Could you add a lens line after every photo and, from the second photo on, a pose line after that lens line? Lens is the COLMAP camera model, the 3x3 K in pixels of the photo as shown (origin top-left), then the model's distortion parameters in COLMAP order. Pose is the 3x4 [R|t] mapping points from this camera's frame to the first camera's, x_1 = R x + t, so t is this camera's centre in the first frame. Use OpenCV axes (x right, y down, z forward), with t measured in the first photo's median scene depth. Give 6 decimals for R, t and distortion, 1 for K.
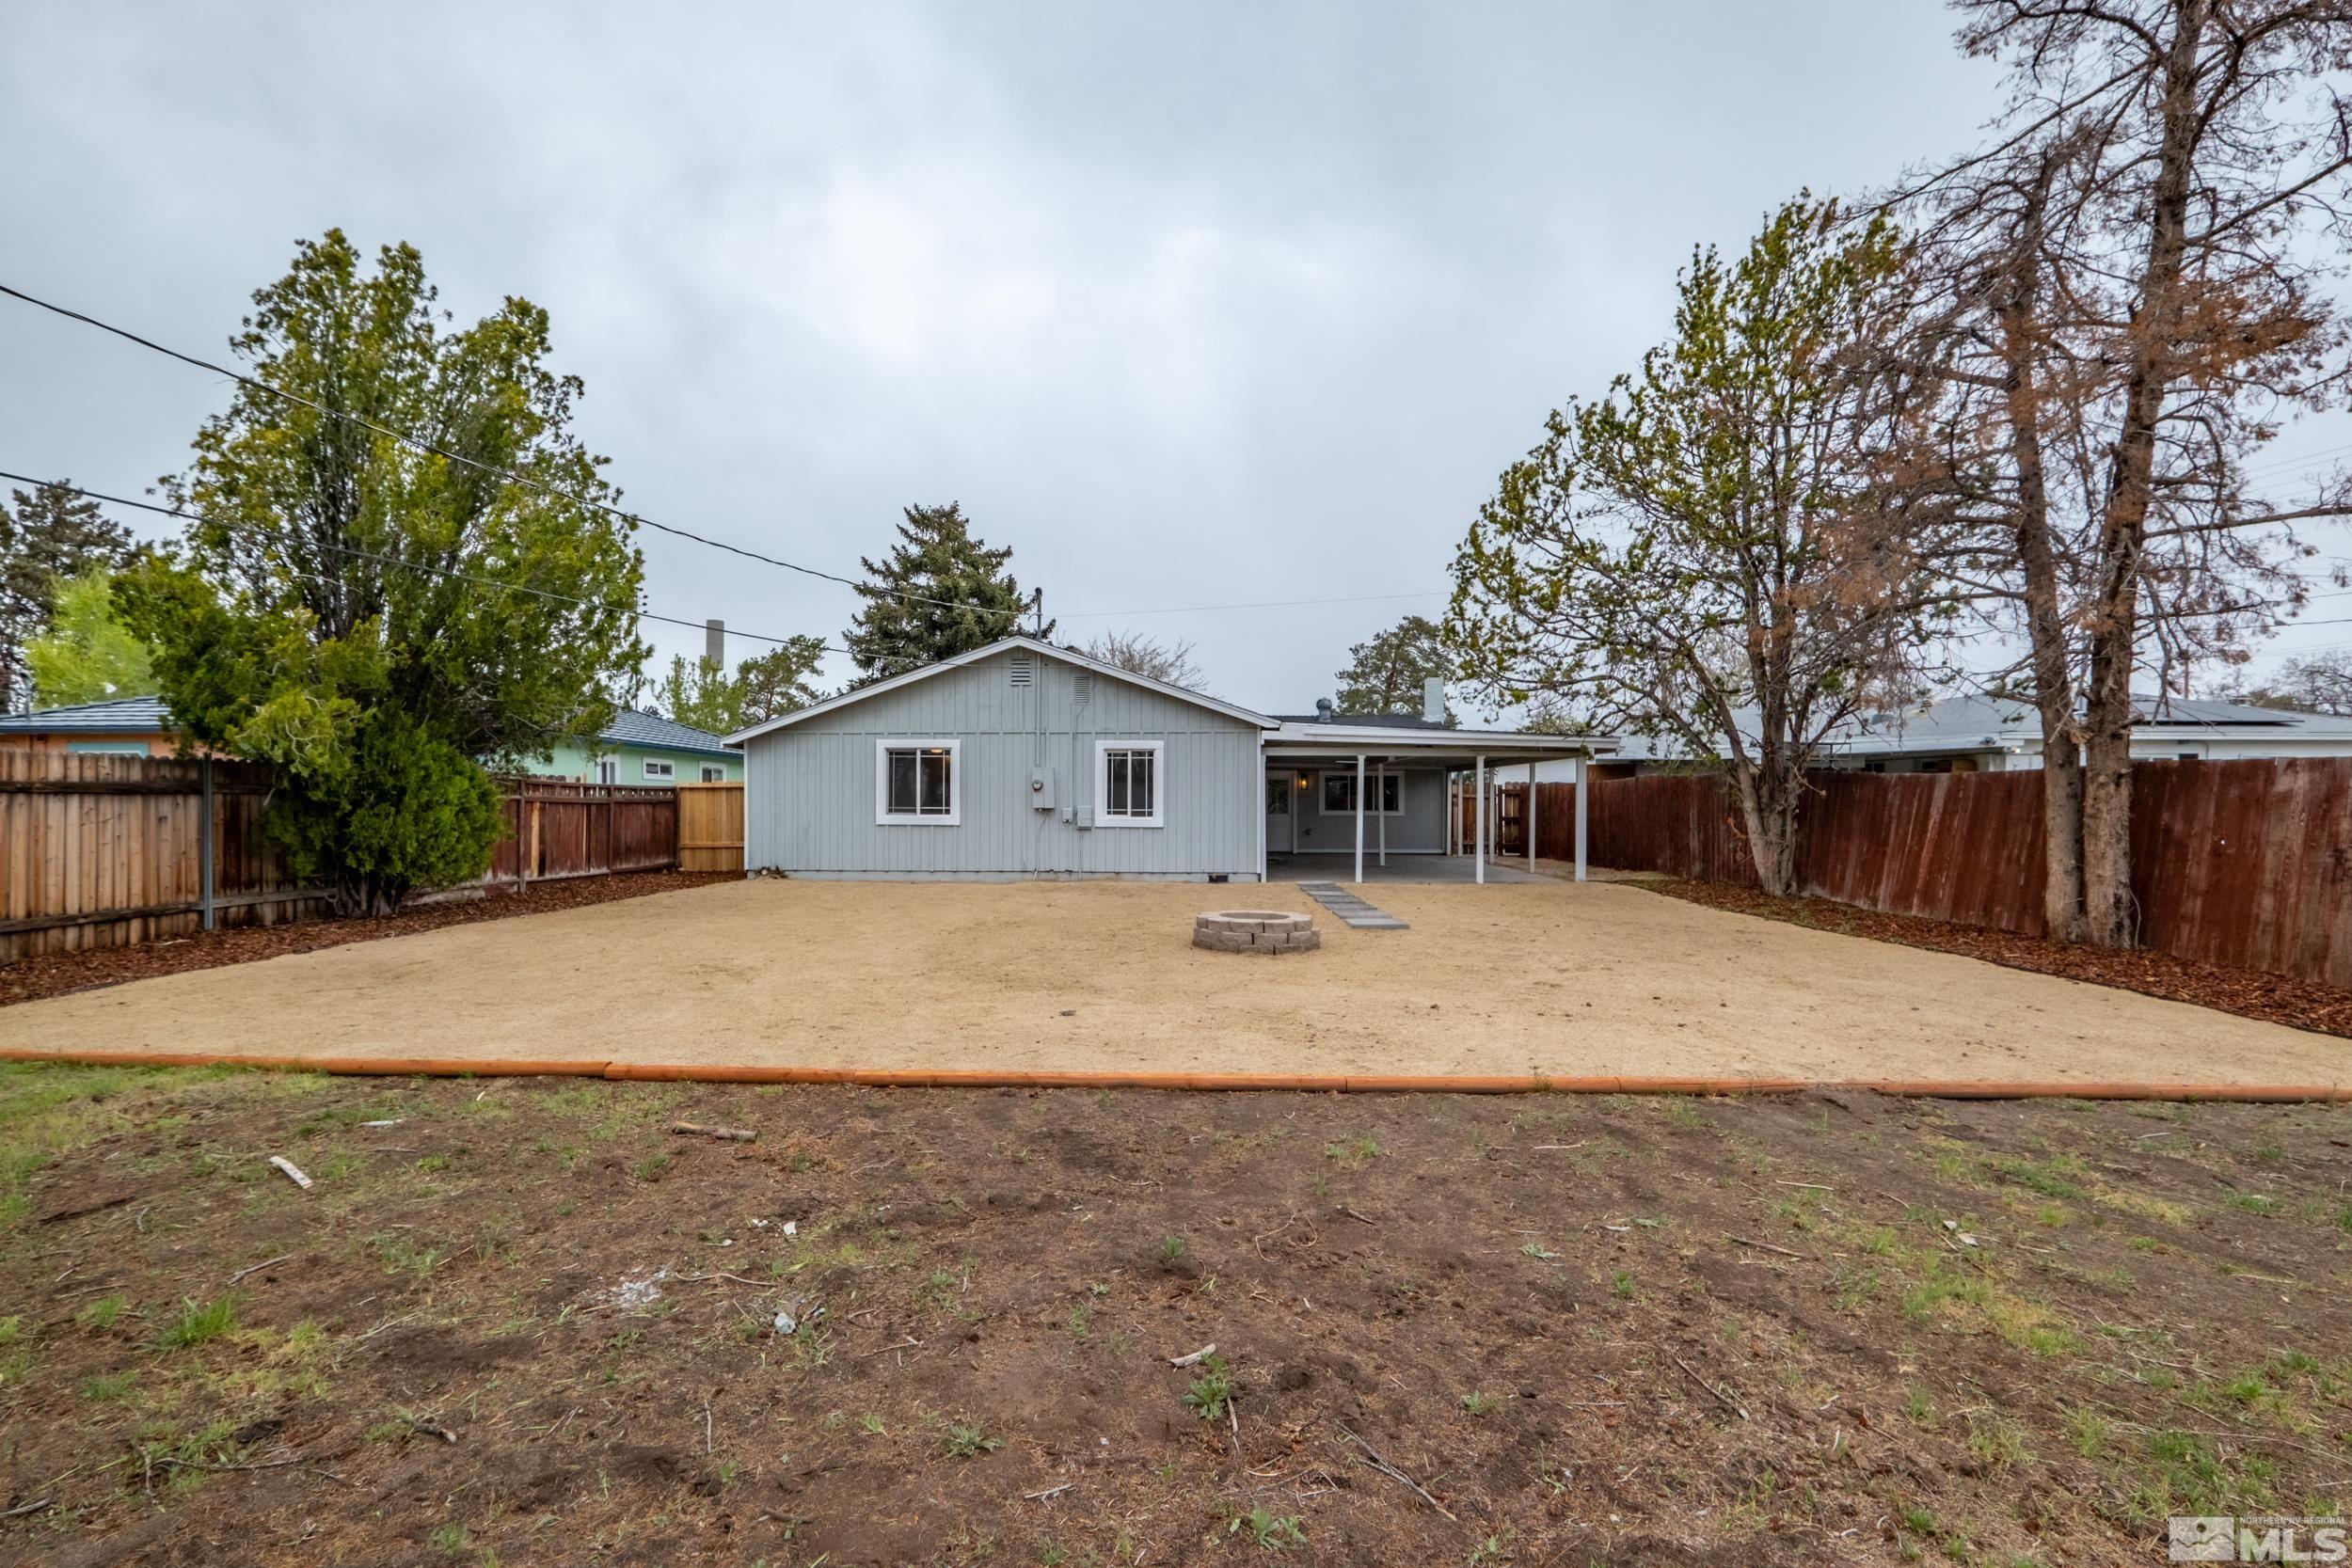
lens RADIAL K [[1047.3, 0, 1114.9], [0, 1047.3, 796.4], [0, 0, 1]] dist [-0.000001, -0.001679]
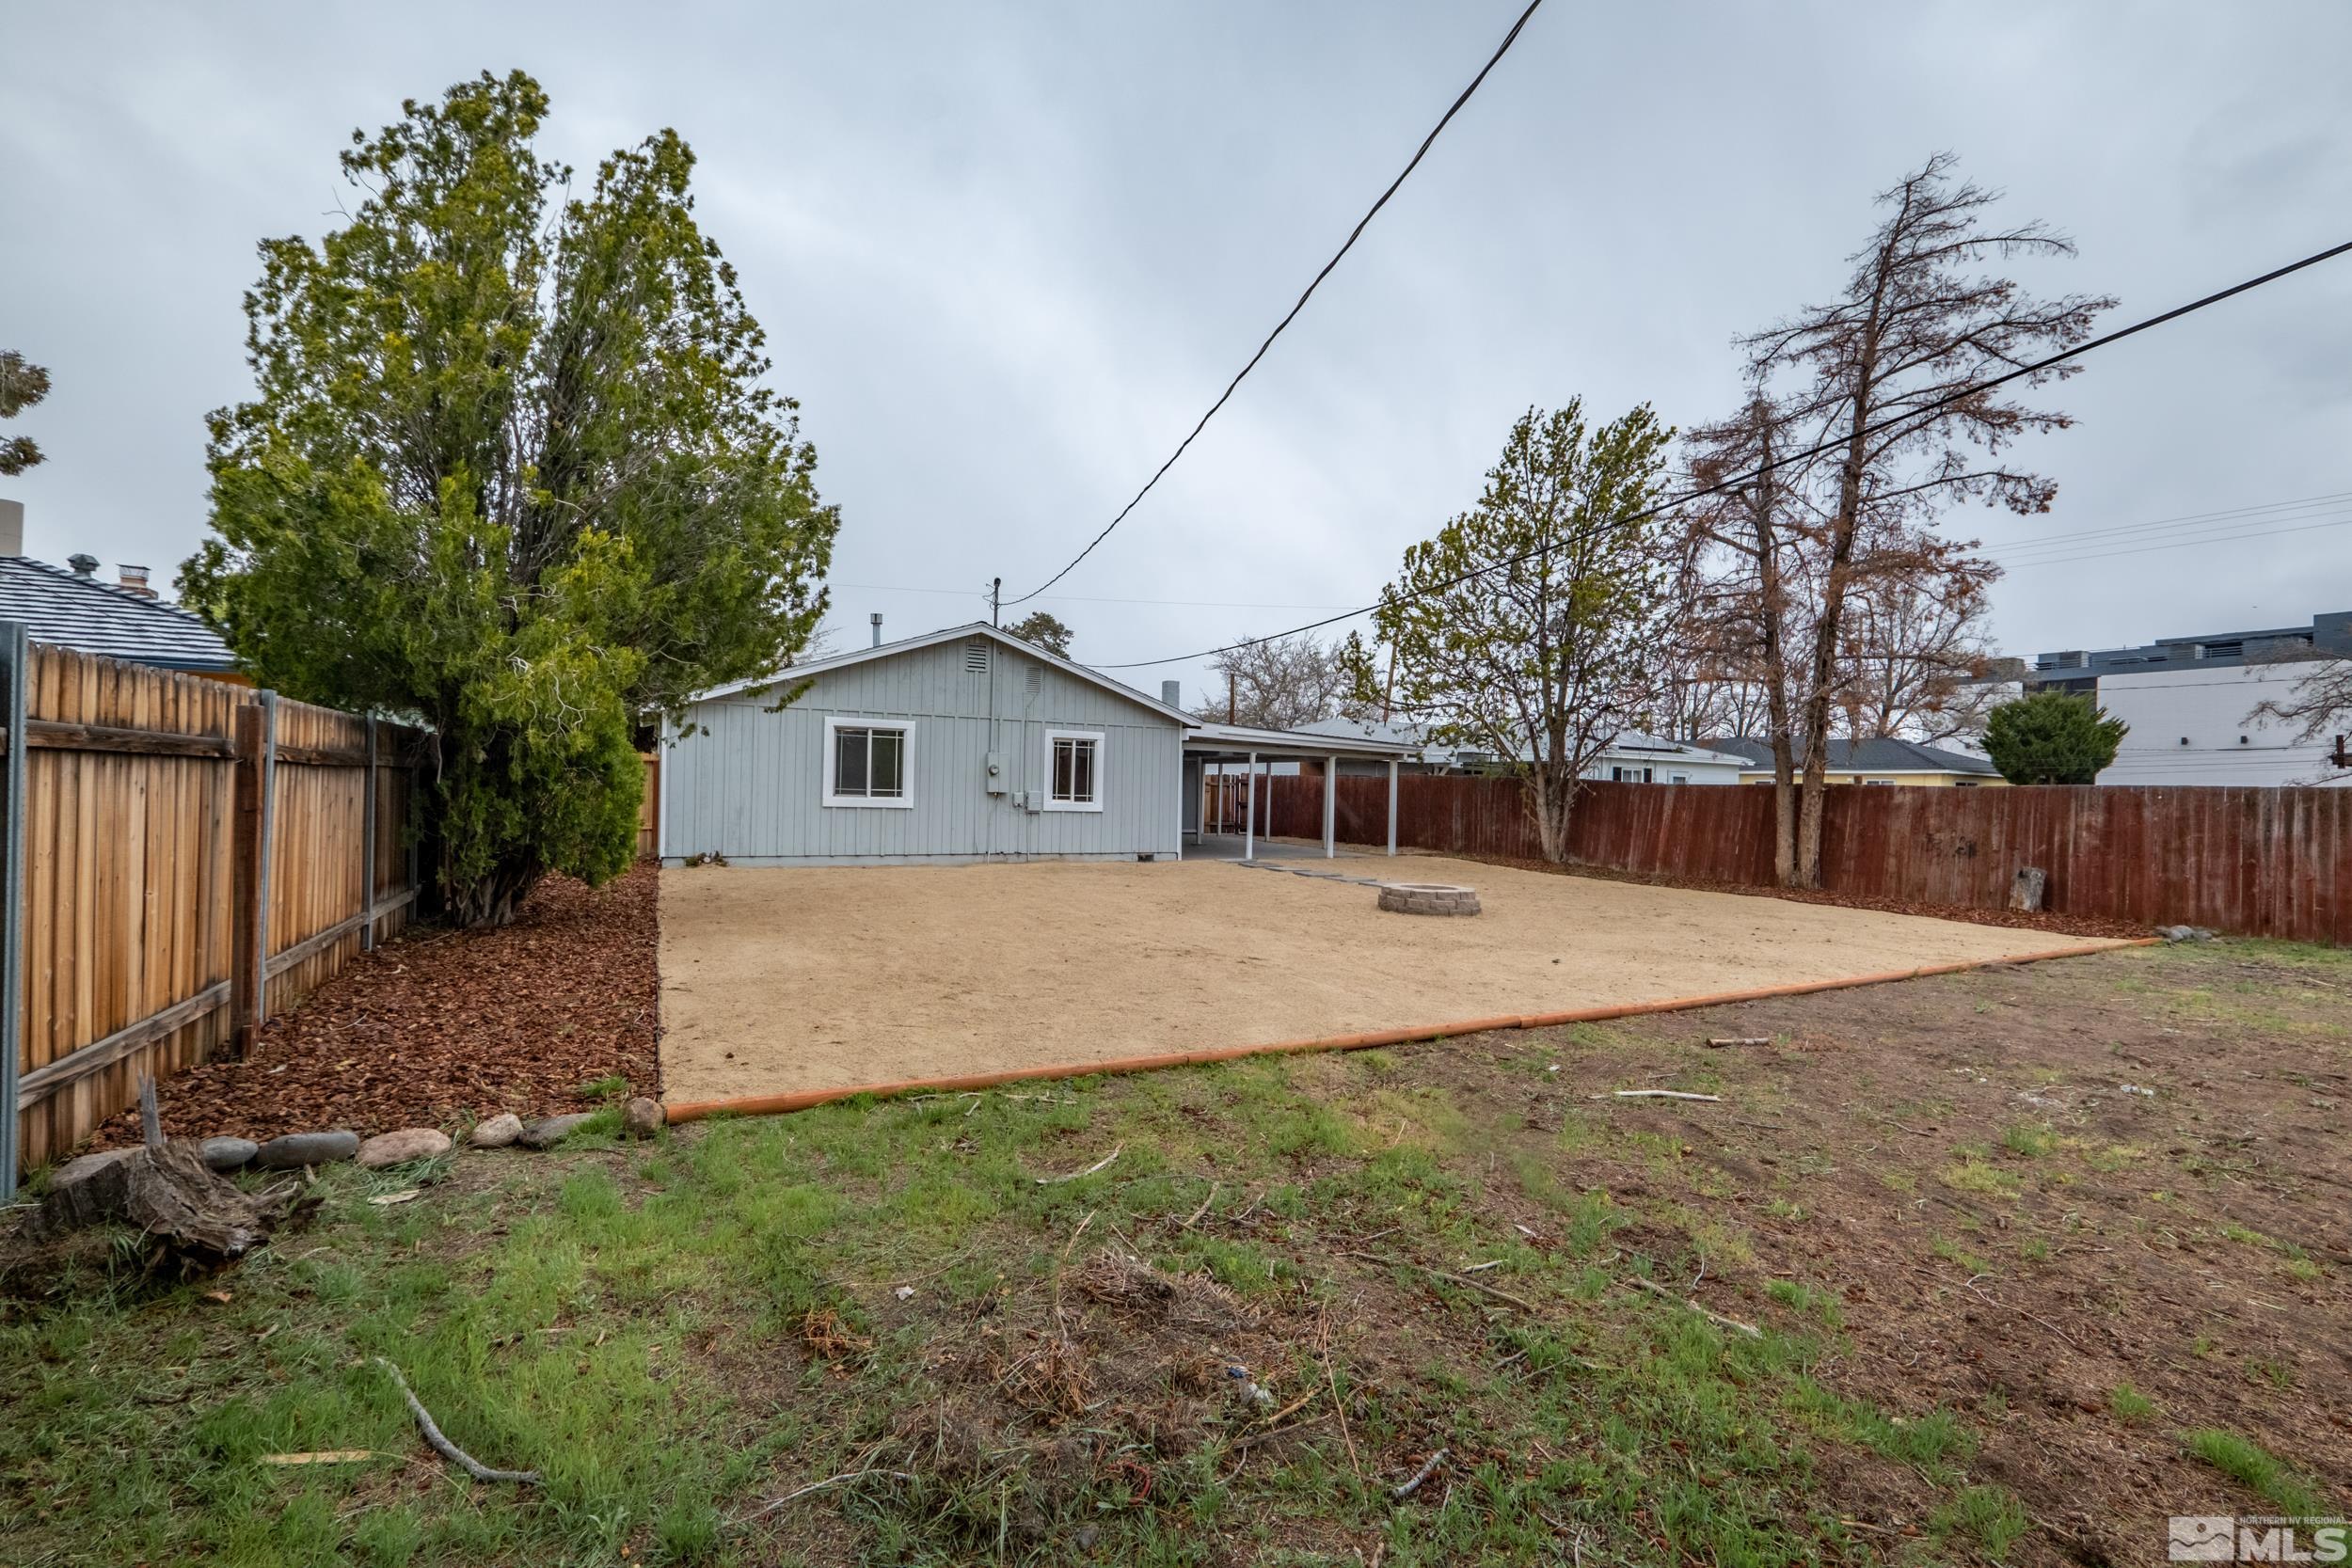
lens RADIAL K [[1047.3, 0, 1177.5], [0, 1047.3, 783.5], [0, 0, 1]] dist [-0.000001, -0.001679]
pose [[0.848944, 0.020348, 0.528092, -0.464147], [-0.026211, 0.999650, 0.003619, -0.005855], [-0.527833, -0.016914, 0.849180, 0.034384]]
